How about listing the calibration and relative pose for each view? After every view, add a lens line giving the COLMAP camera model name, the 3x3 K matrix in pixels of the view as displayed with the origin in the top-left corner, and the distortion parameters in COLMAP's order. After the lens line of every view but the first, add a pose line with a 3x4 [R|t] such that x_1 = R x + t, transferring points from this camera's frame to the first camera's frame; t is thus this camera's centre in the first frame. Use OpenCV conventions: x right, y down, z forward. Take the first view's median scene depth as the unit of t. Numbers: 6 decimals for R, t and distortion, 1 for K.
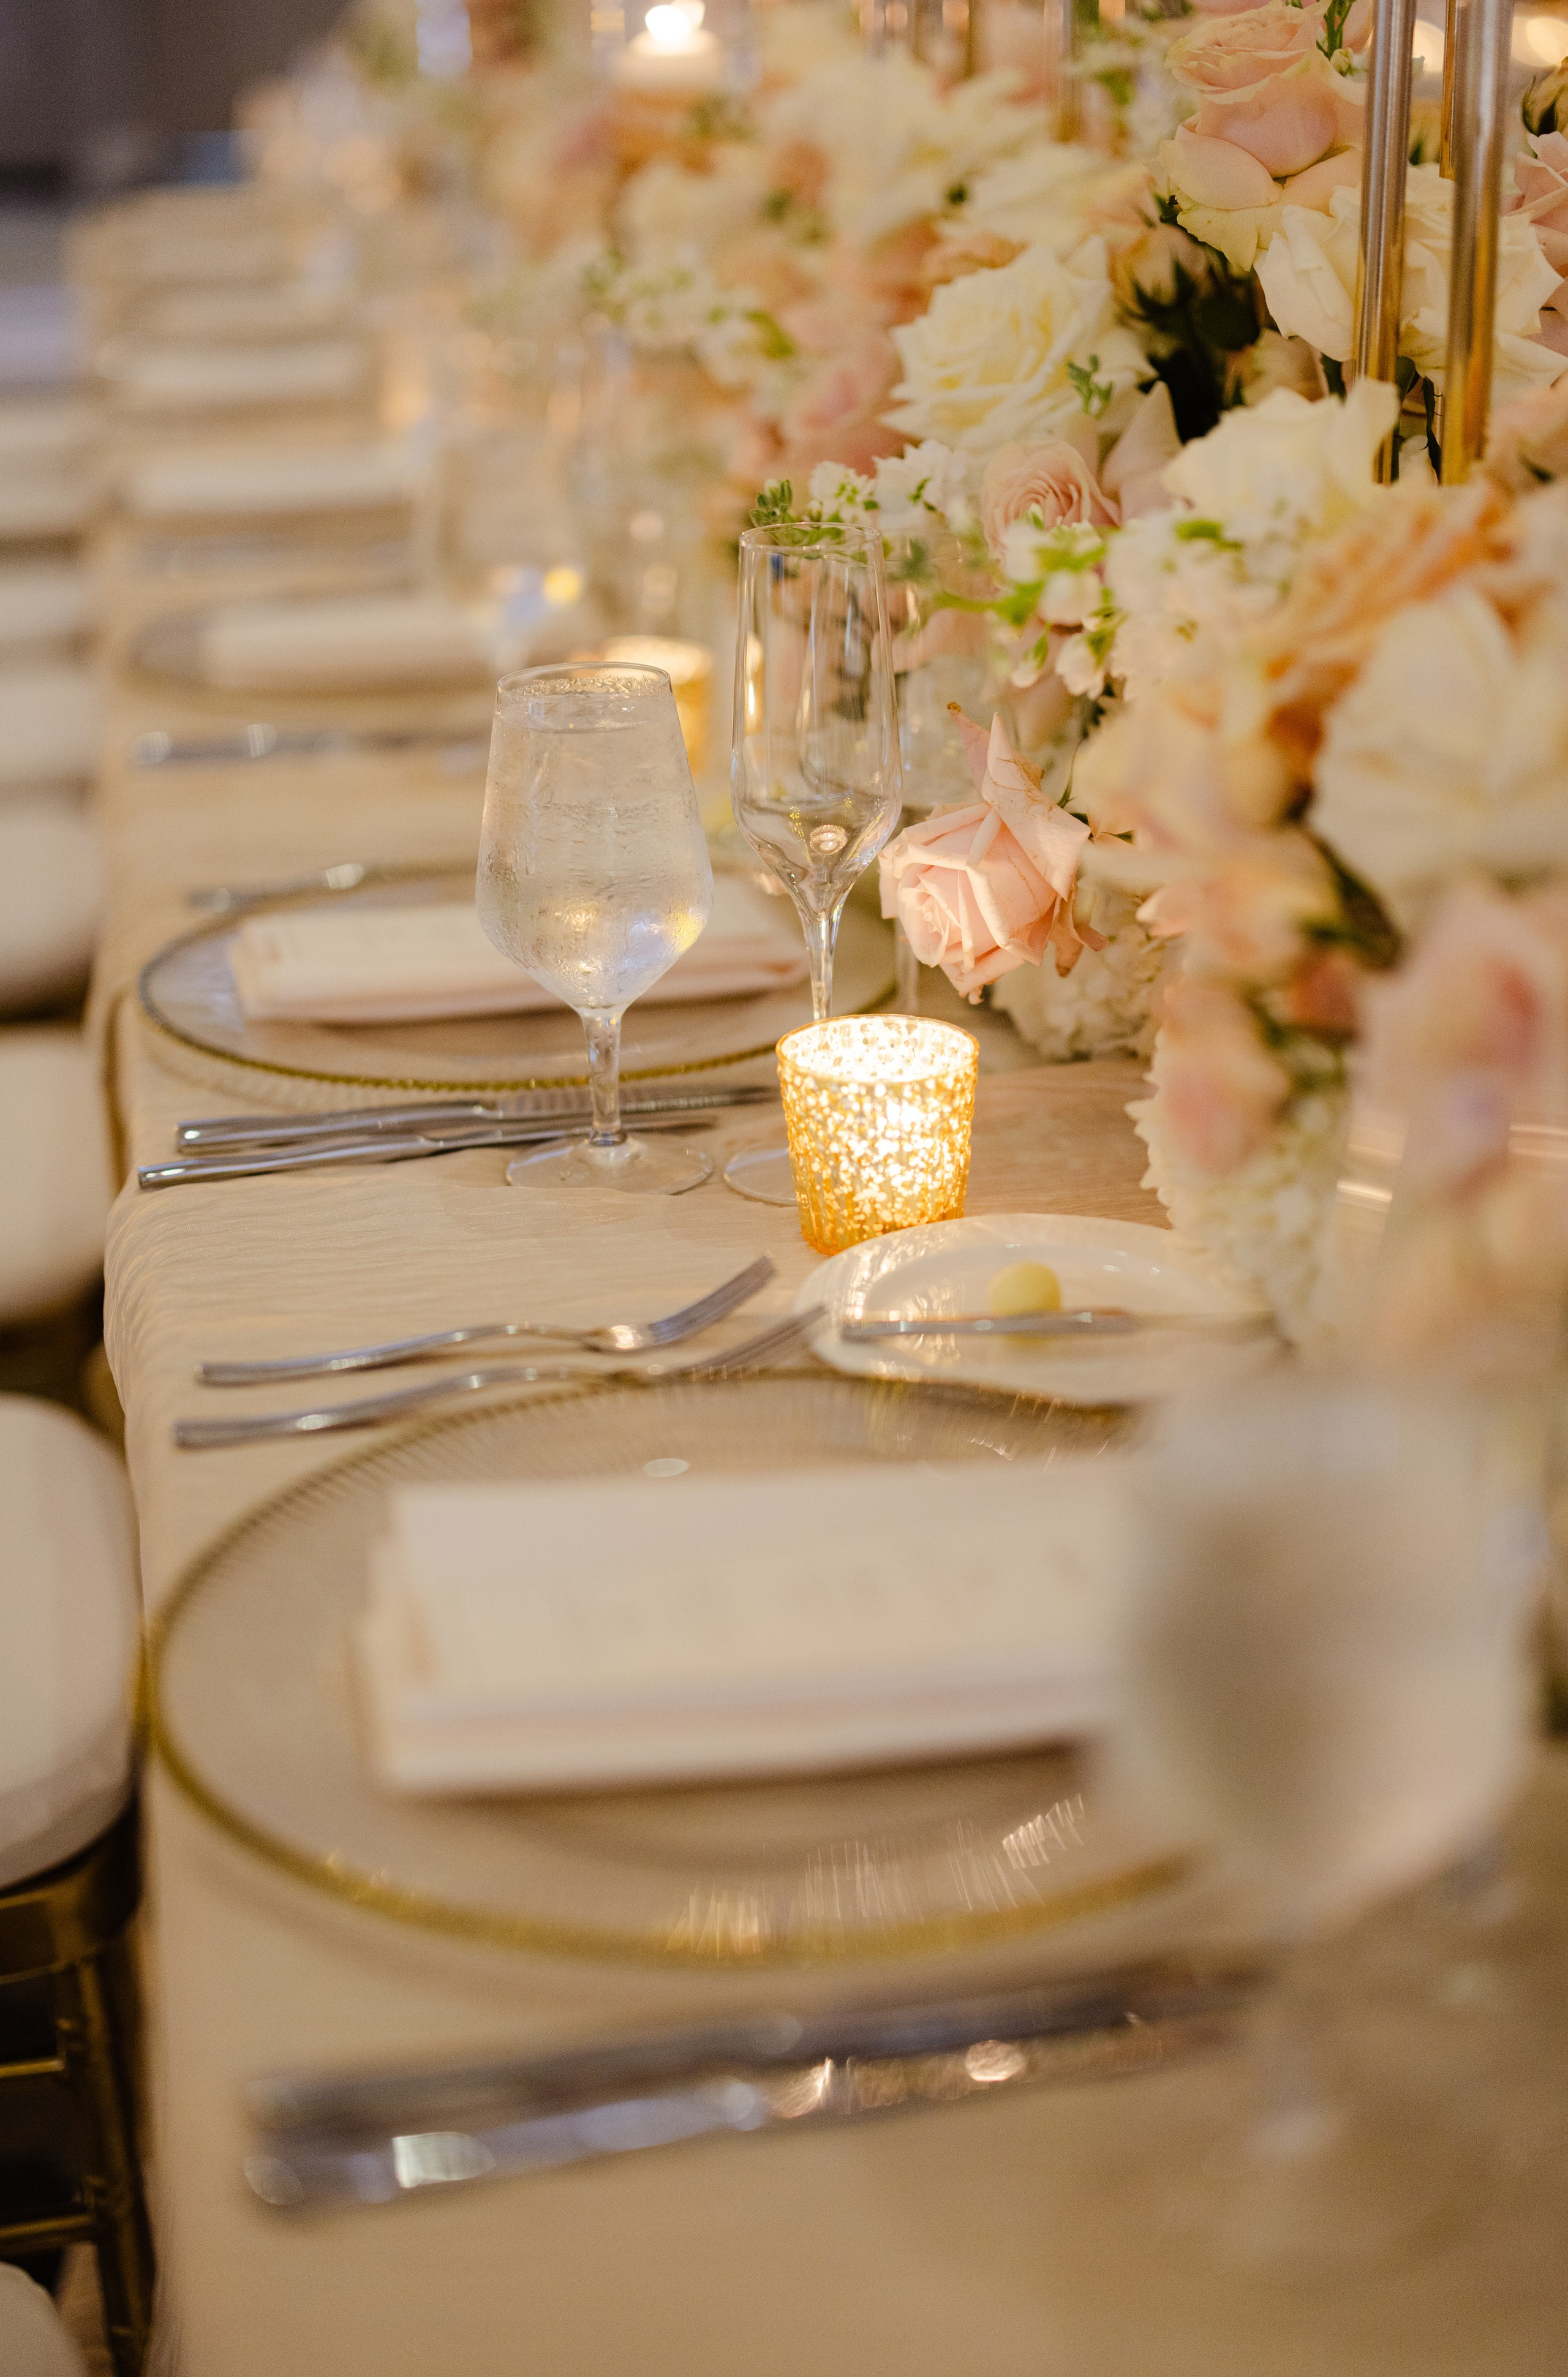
lens RADIAL K [[3592.4, 0, 787.6], [0, 3592.4, 1189.5], [0, 0, 1]] dist [-0.059445, 0.000000]
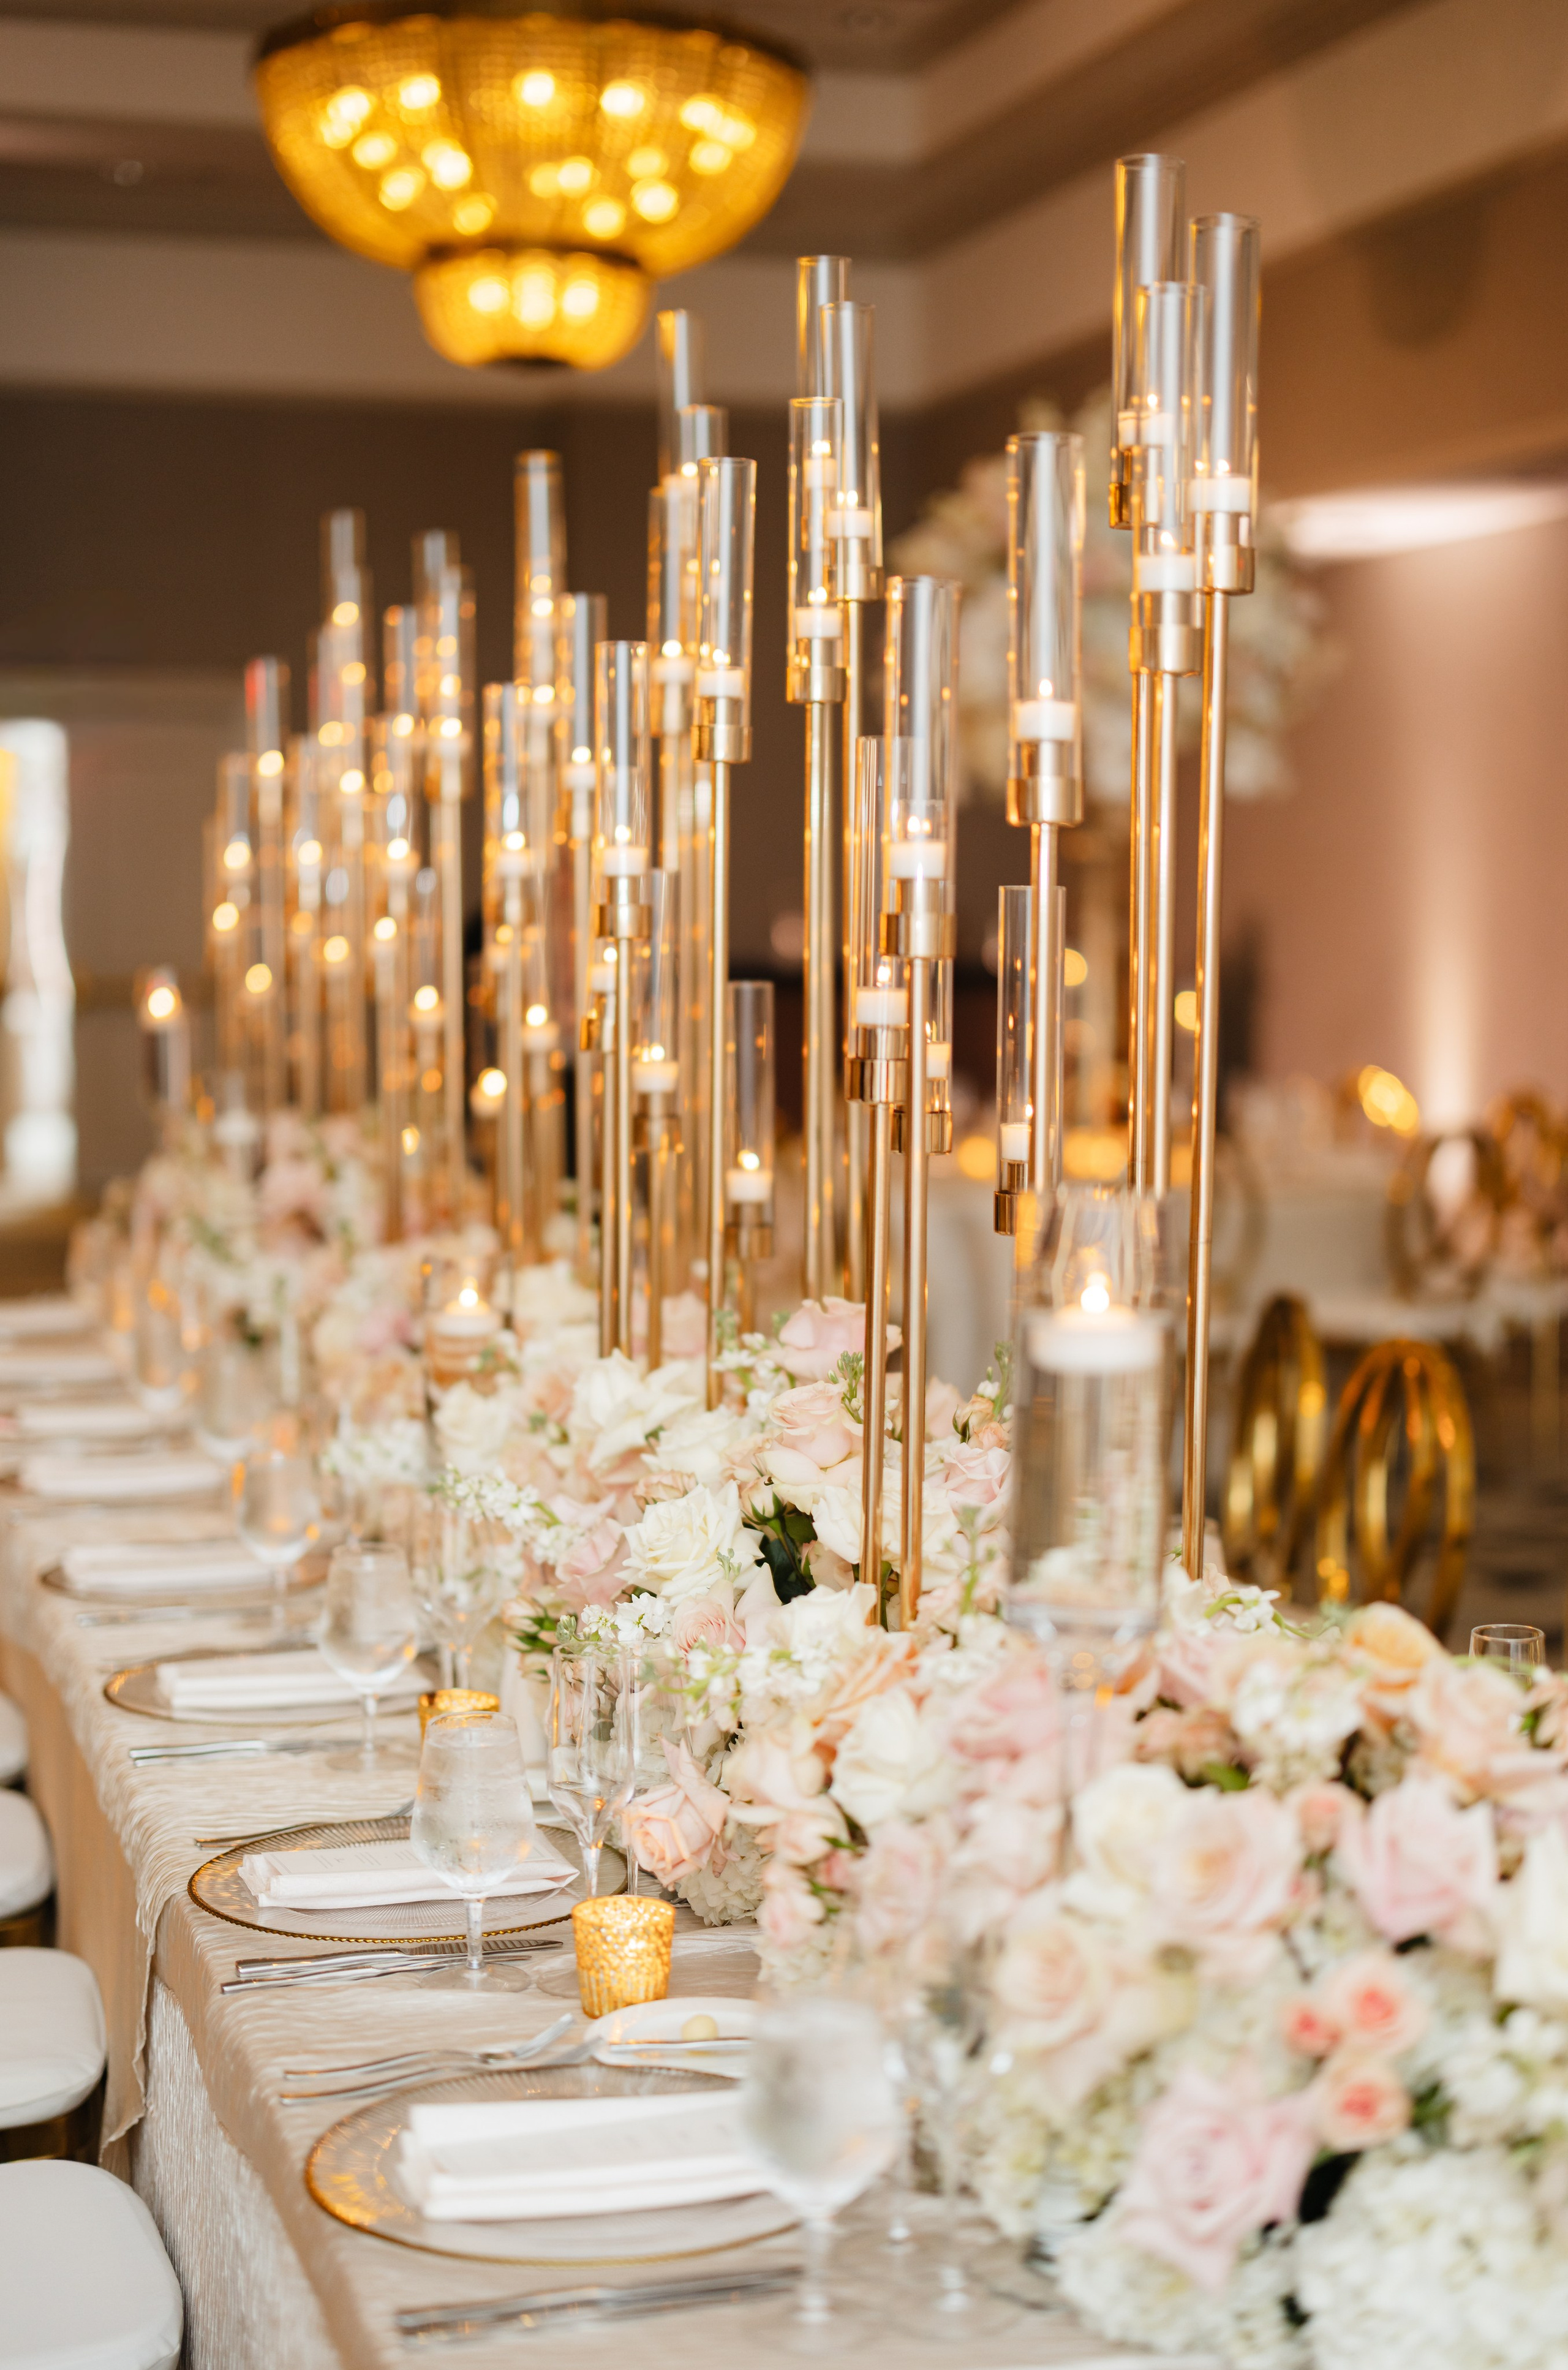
lens RADIAL K [[3581.6, 0, 786.1], [0, 3581.6, 1188.7], [0, 0, 1]] dist [-0.059445, 0.000000]
pose [[0.994831, 0.015997, 0.100273, -0.086786], [0.011696, 0.962886, -0.269655, 0.105715], [-0.100865, 0.269434, 0.957722, -0.959901]]
